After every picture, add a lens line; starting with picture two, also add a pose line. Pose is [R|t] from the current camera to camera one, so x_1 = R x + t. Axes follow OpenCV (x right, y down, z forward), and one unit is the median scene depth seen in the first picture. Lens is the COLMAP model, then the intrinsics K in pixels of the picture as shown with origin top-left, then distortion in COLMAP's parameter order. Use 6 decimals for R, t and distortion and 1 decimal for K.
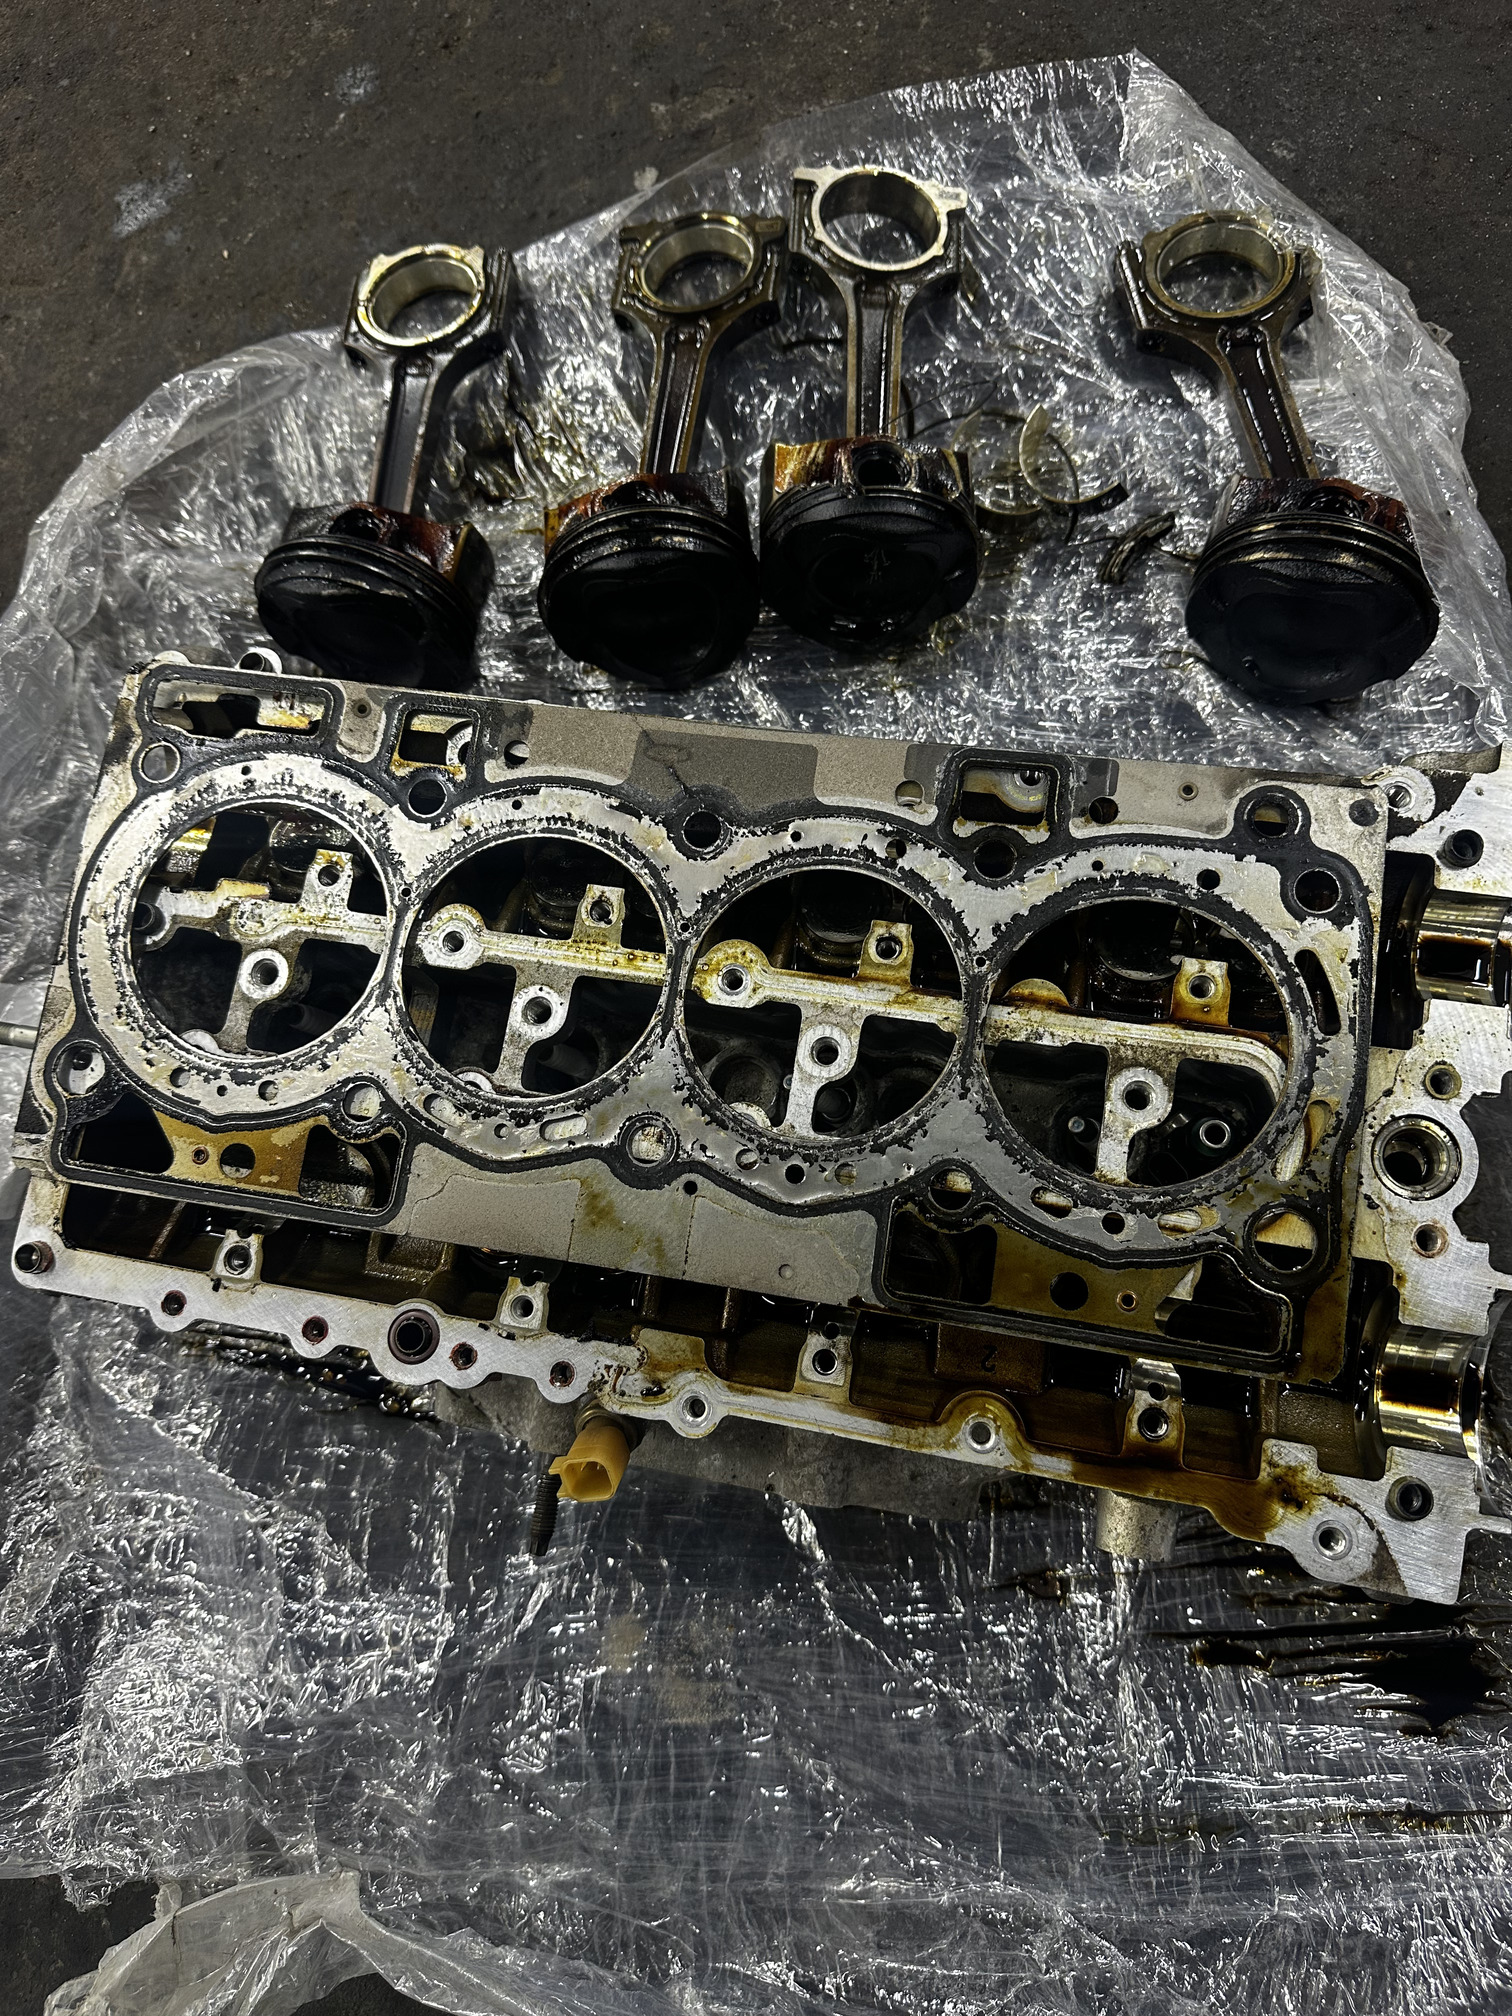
lens RADIAL K [[1404.9, 0, 745.9], [0, 1404.9, 1017.3], [0, 0, 1]] dist [0.132985, -0.184518]
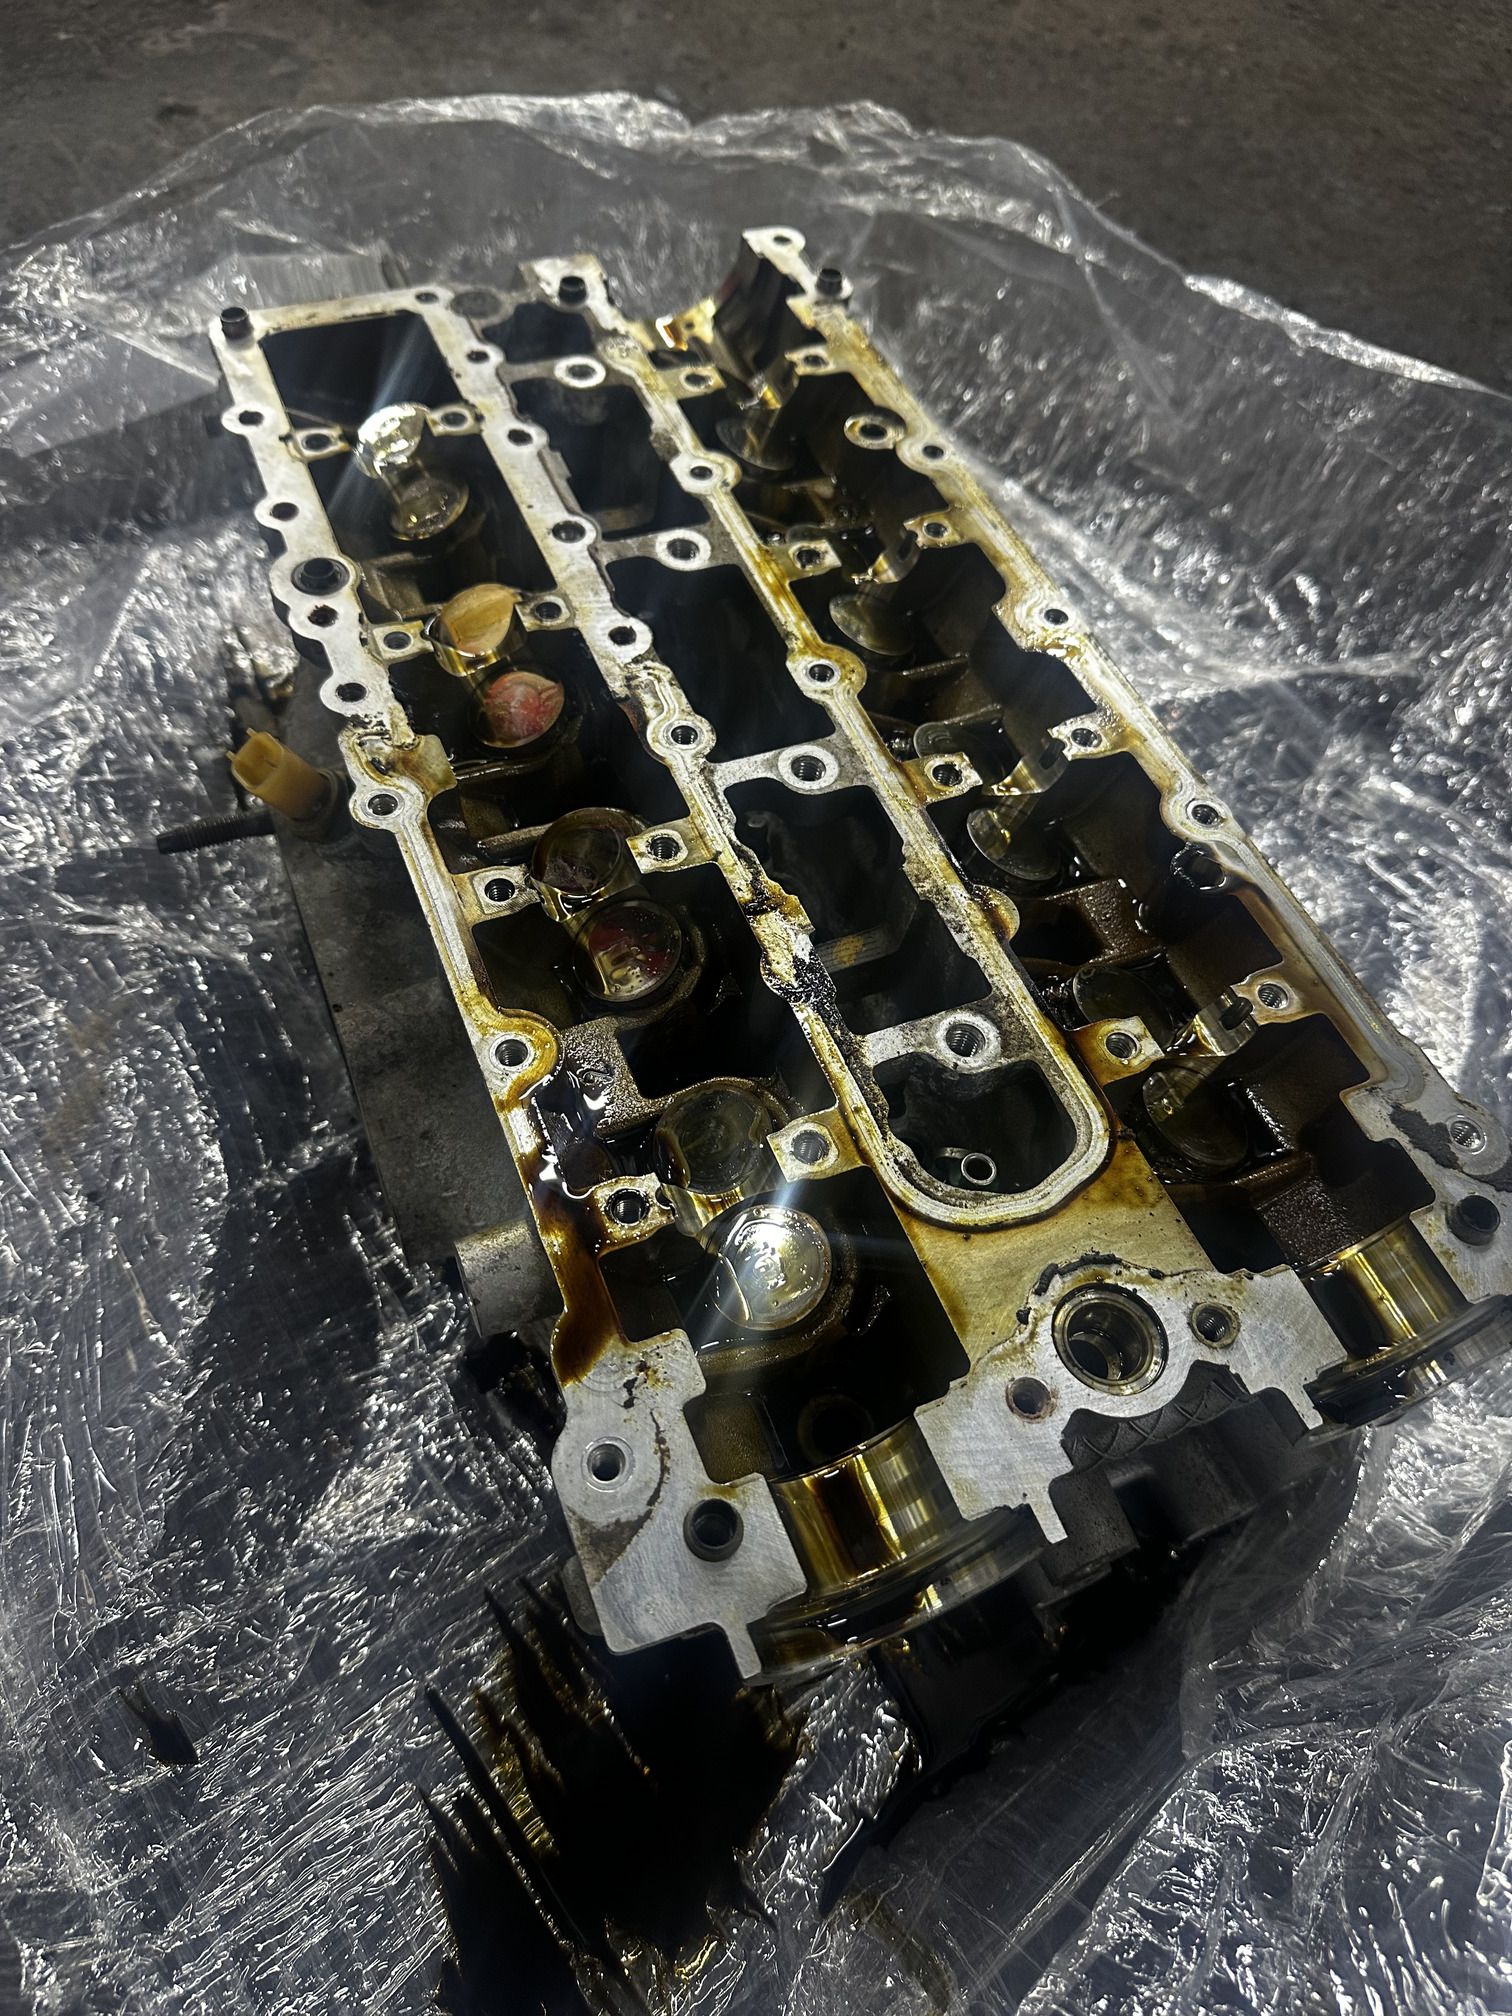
lens RADIAL K [[1404.9, 0, 745.9], [0, 1404.9, 1017.3], [0, 0, 1]] dist [0.132985, -0.184518]
pose [[0.515575, 0.793128, -0.324238, 0.458627], [-0.856642, 0.485345, -0.174941, 0.296161], [0.018616, 0.367951, 0.929659, 0.238033]]
